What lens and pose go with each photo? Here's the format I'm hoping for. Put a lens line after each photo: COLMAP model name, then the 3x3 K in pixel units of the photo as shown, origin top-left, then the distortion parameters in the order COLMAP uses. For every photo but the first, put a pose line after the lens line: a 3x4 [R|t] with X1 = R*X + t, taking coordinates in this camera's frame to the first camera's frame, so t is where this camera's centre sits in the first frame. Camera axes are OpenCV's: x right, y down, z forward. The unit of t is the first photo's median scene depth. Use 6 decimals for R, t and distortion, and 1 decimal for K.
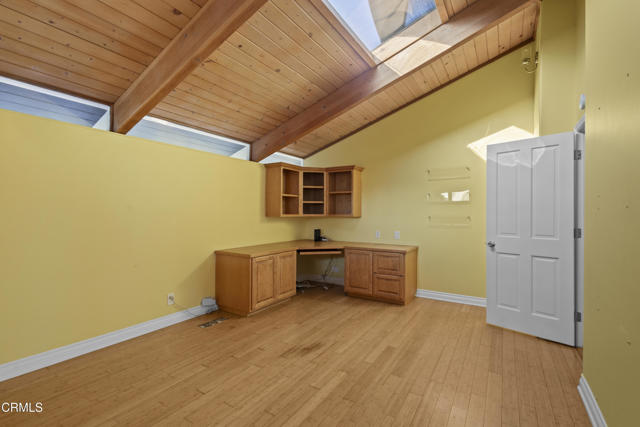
lens RADIAL K [[294.5, 0, 323.1], [0, 294.5, 212.0], [0, 0, 1]] dist [0.007000, -0.001913]
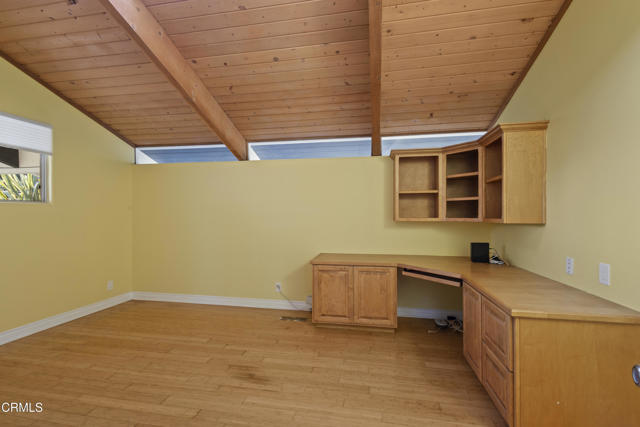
lens RADIAL K [[294.5, 0, 320.8], [0, 294.5, 214.8], [0, 0, 1]] dist [0.007000, -0.001913]
pose [[0.355853, -0.001871, -0.934540, 0.638074], [0.005212, 0.999986, -0.000018, -0.001377], [0.934527, -0.004864, 0.355858, 0.691782]]
